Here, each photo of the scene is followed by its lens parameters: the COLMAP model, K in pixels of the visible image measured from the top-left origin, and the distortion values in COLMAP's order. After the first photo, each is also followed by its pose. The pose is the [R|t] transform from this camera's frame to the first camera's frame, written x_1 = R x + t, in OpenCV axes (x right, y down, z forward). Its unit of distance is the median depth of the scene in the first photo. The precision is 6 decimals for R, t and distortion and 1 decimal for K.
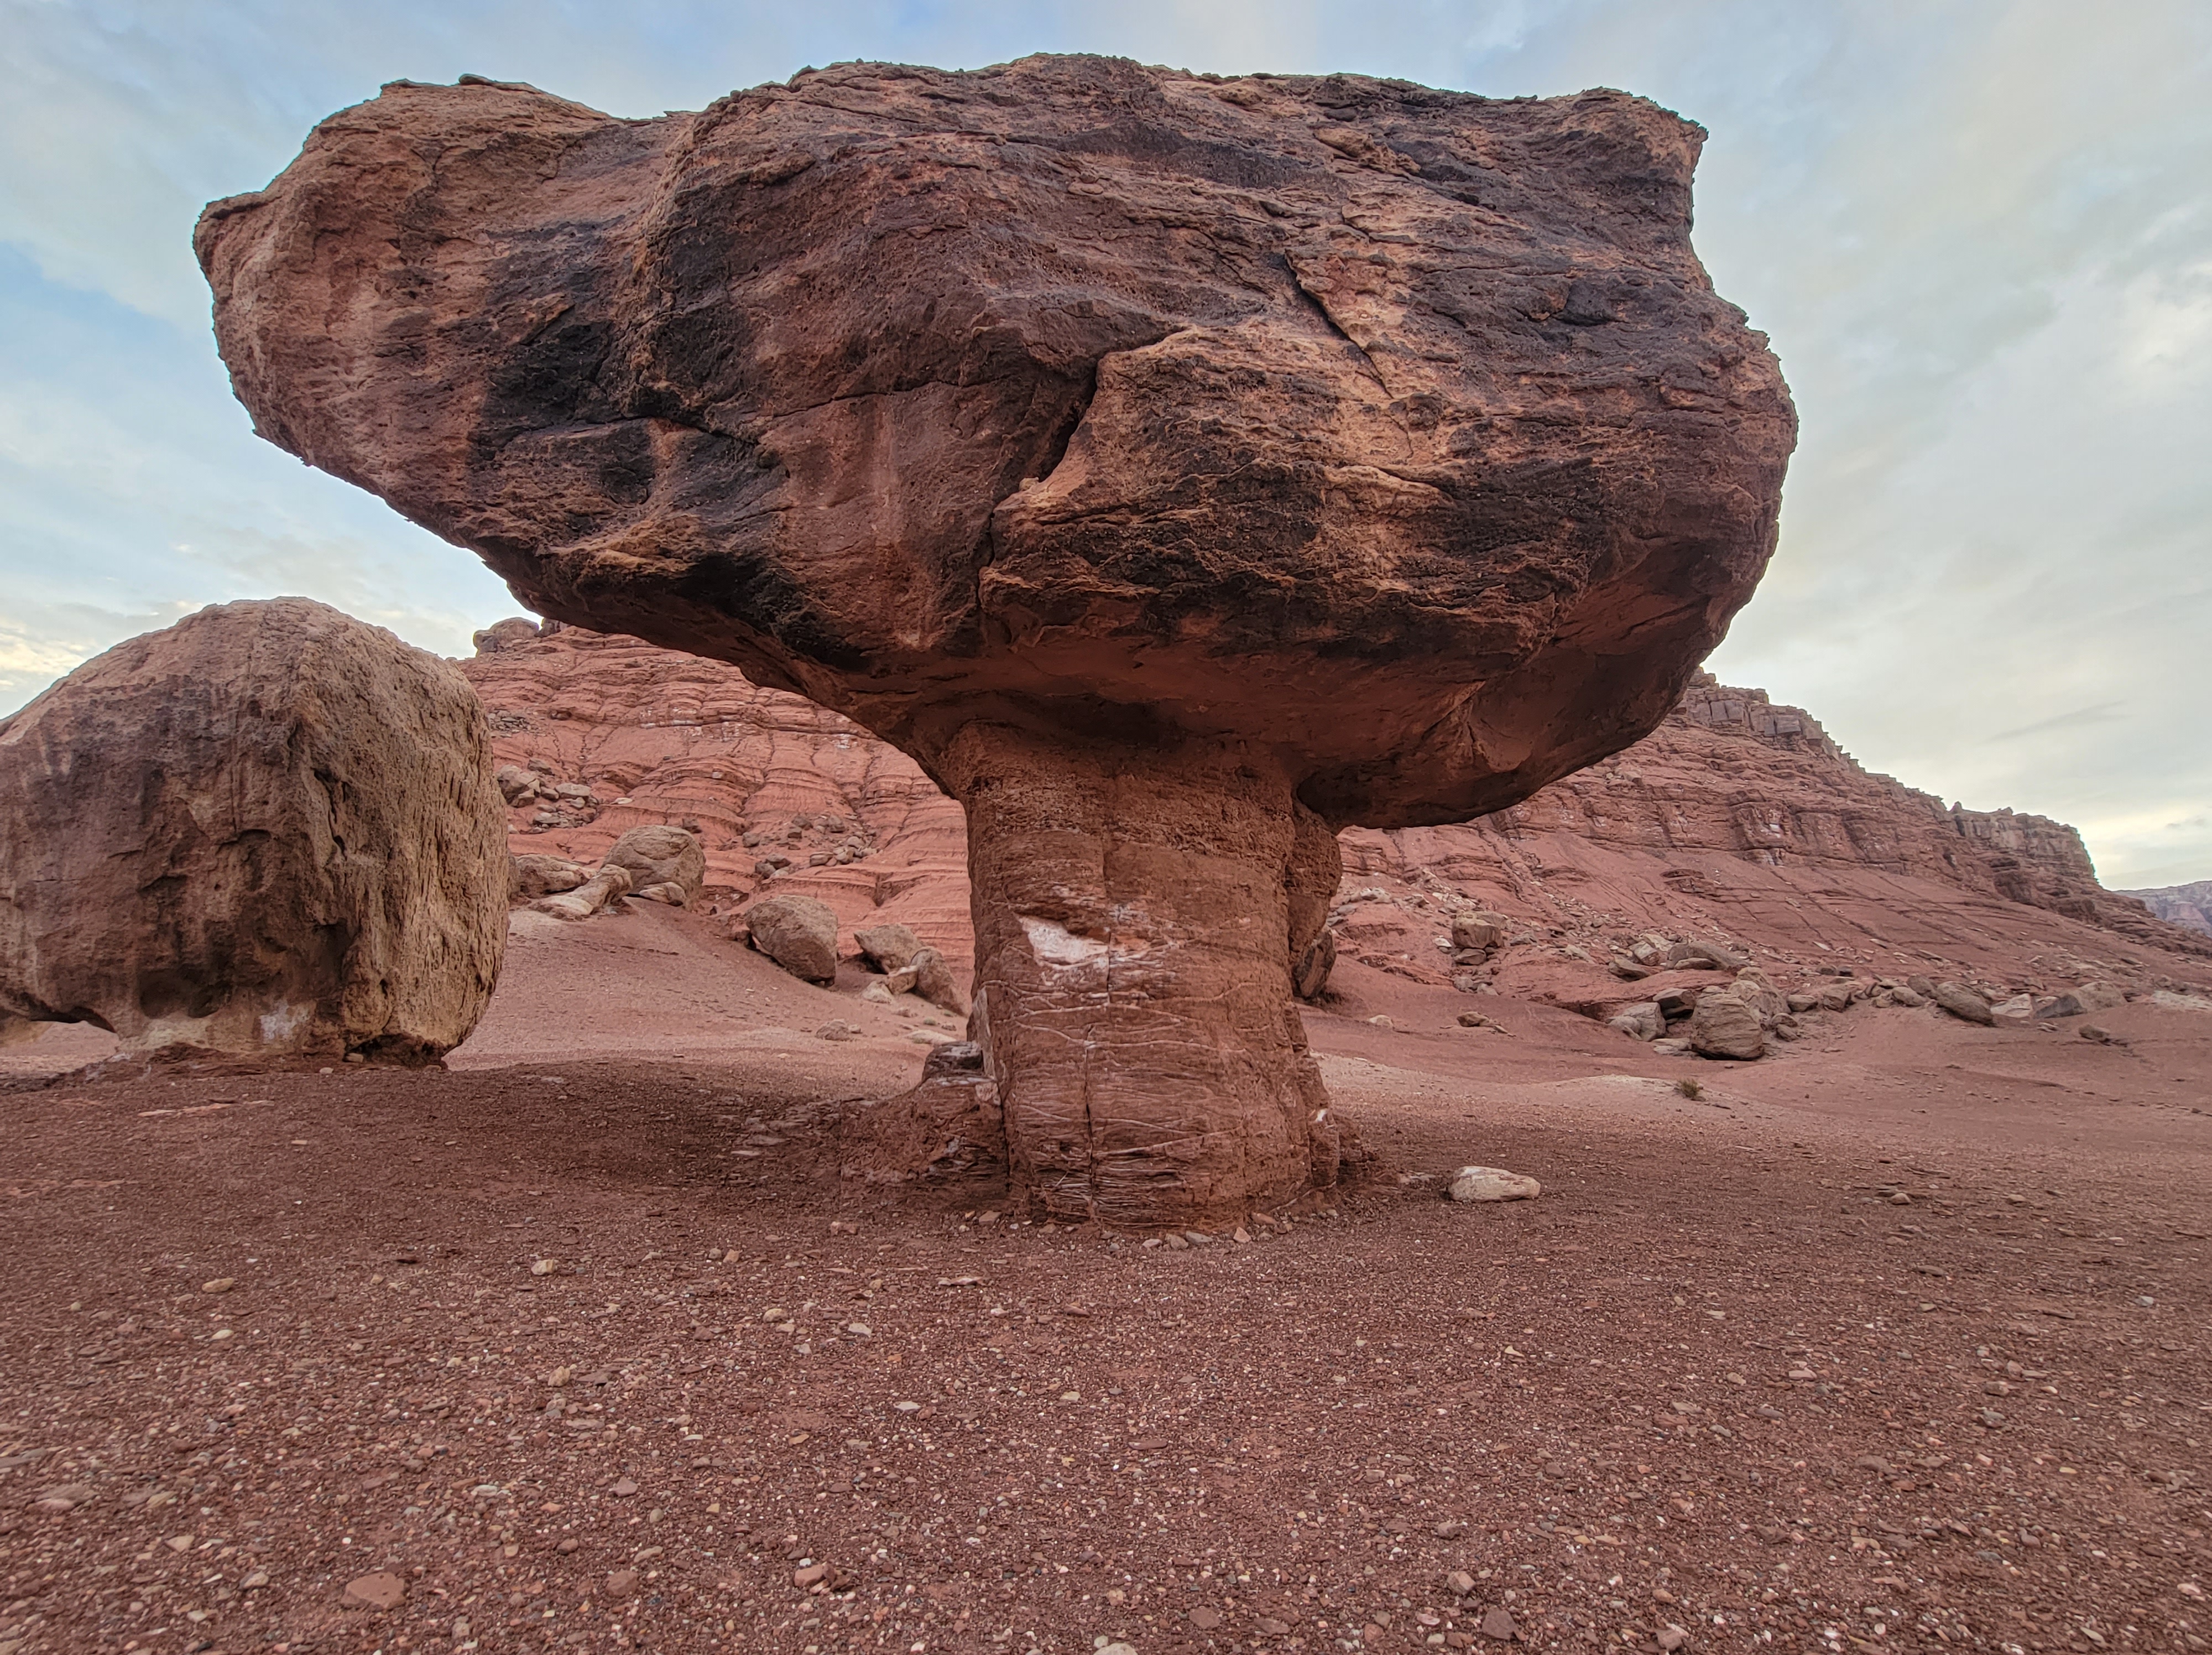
lens RADIAL K [[1047.3, 0, 1117.2], [0, 1047.3, 818.3], [0, 0, 1]] dist [-0.002965, 0.000069]
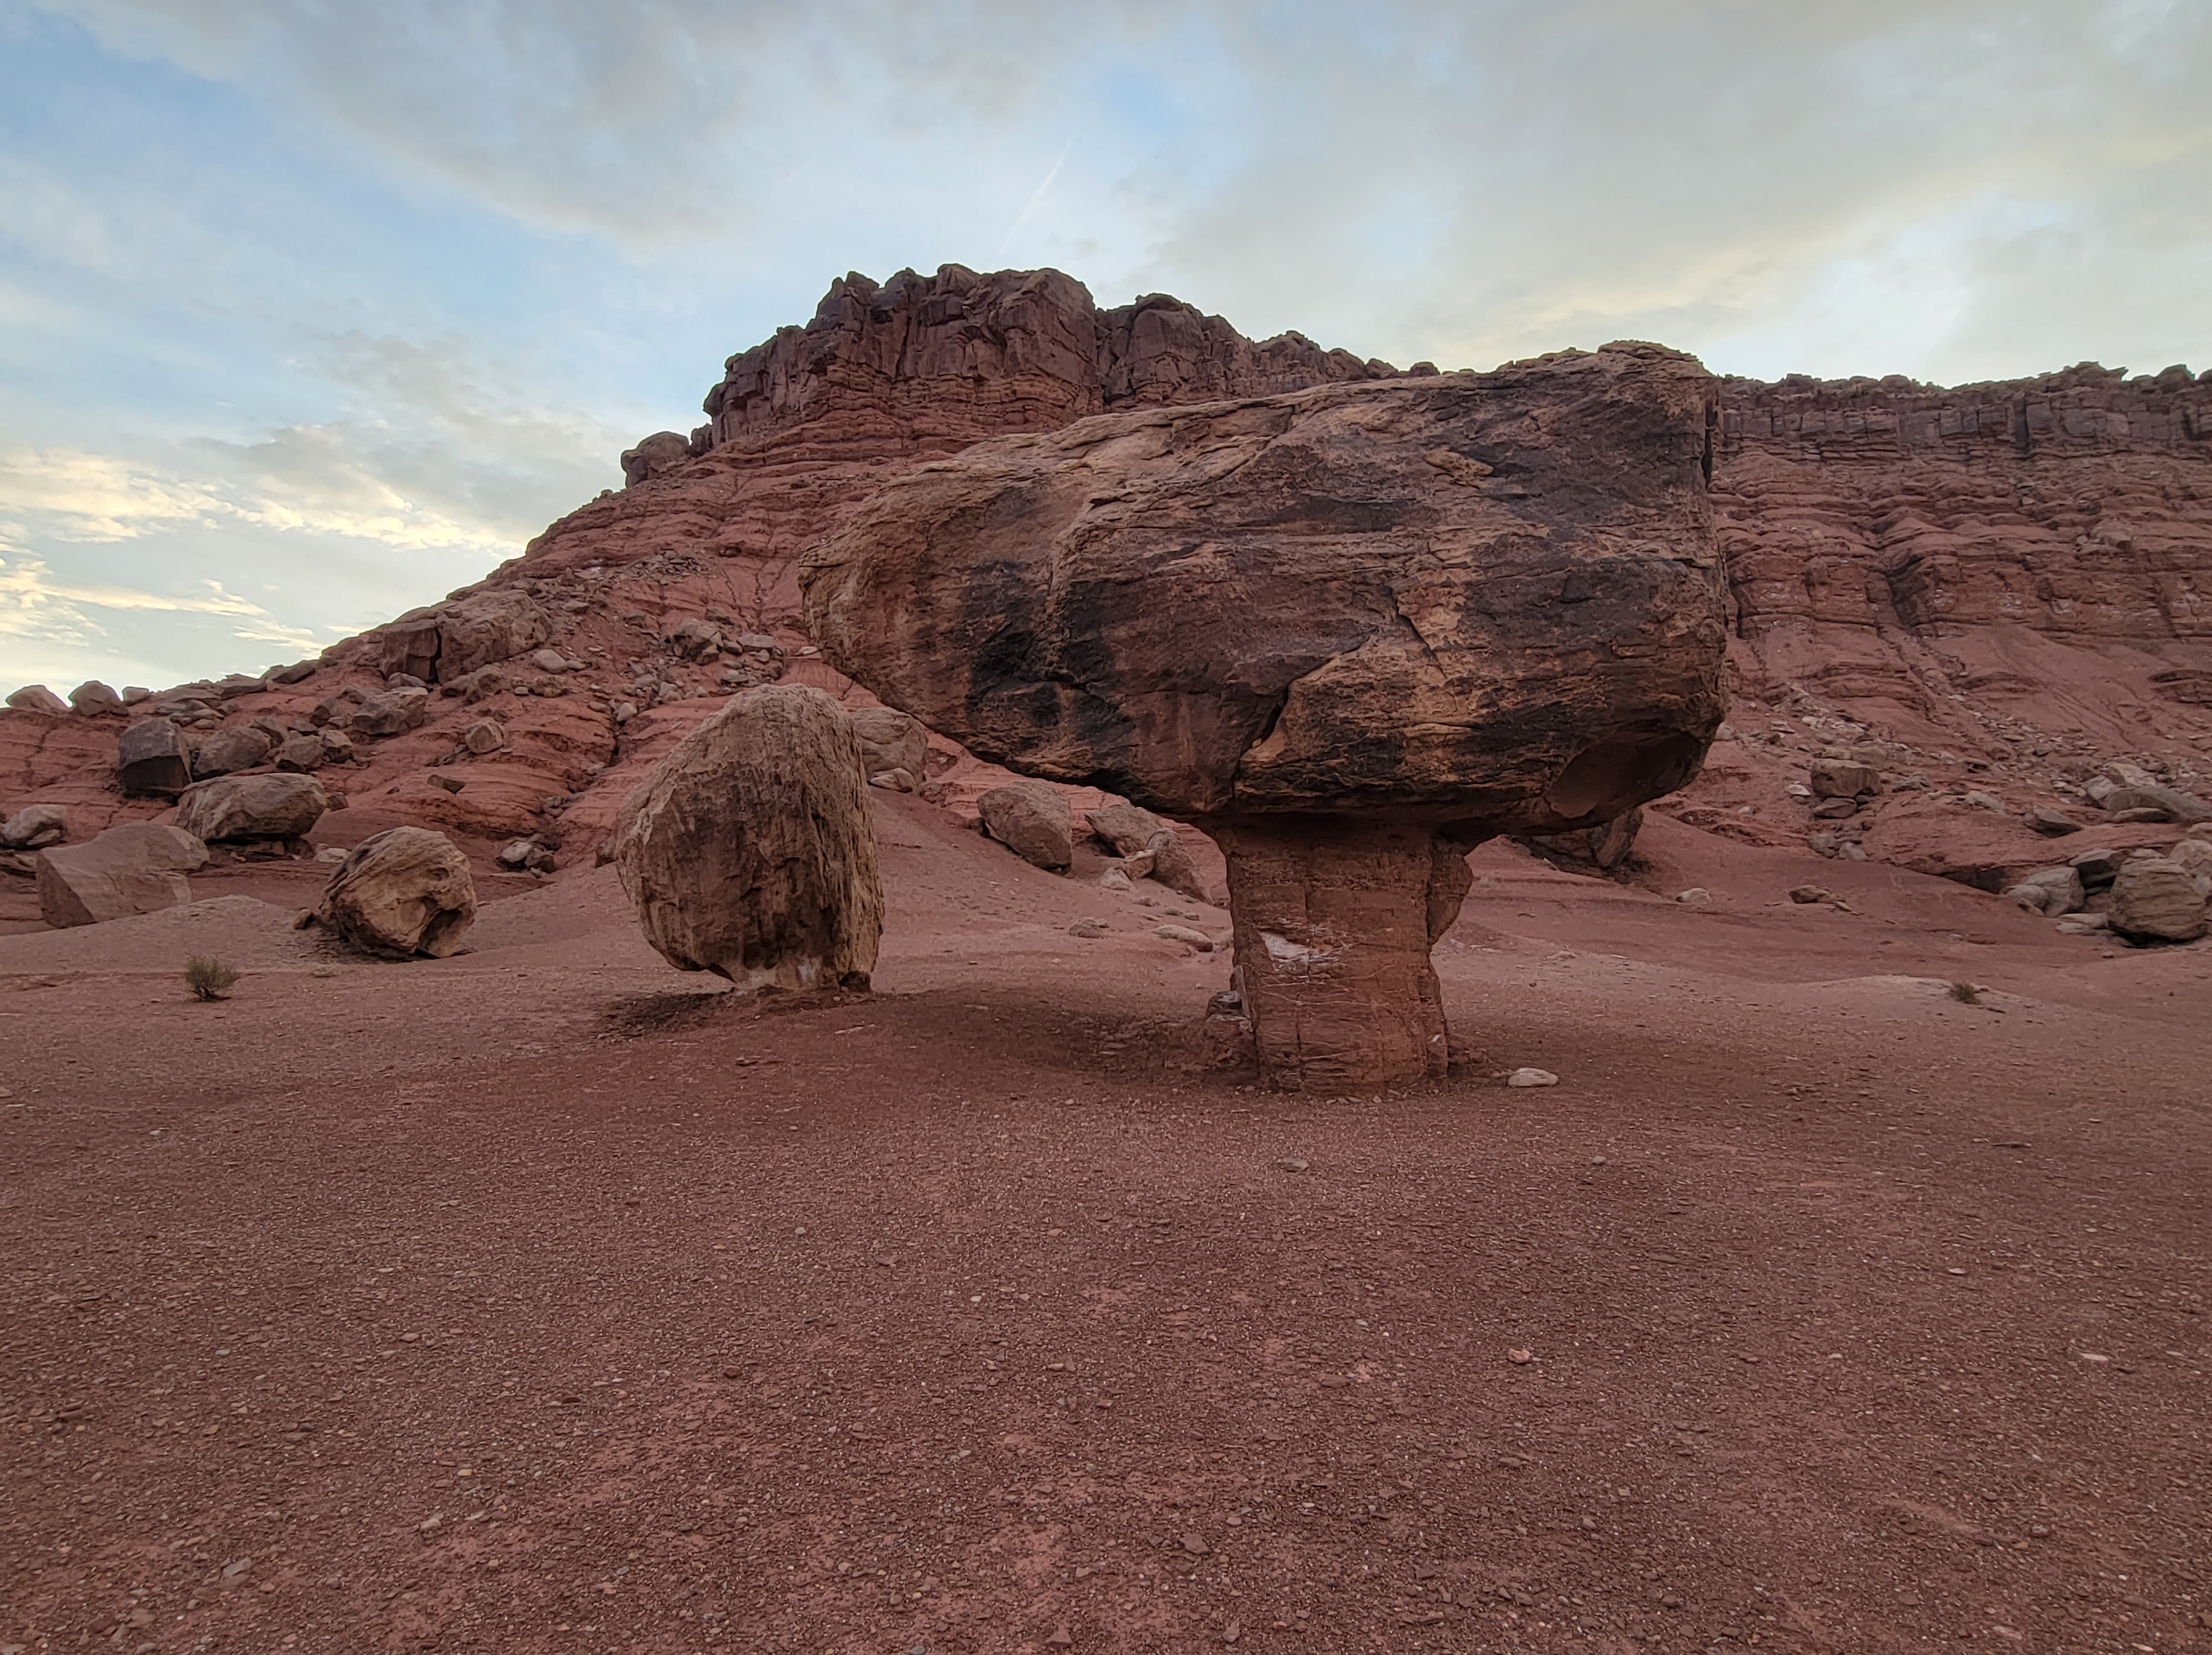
lens RADIAL K [[1305.1, 0, 1106.0], [0, 1305.1, 827.5], [0, 0, 1]] dist [-0.002466, -0.000831]
pose [[0.977262, -0.021386, -0.210955, 0.125687], [0.052608, 0.988248, 0.143520, -0.417681], [0.205407, -0.151355, 0.966902, -1.201392]]
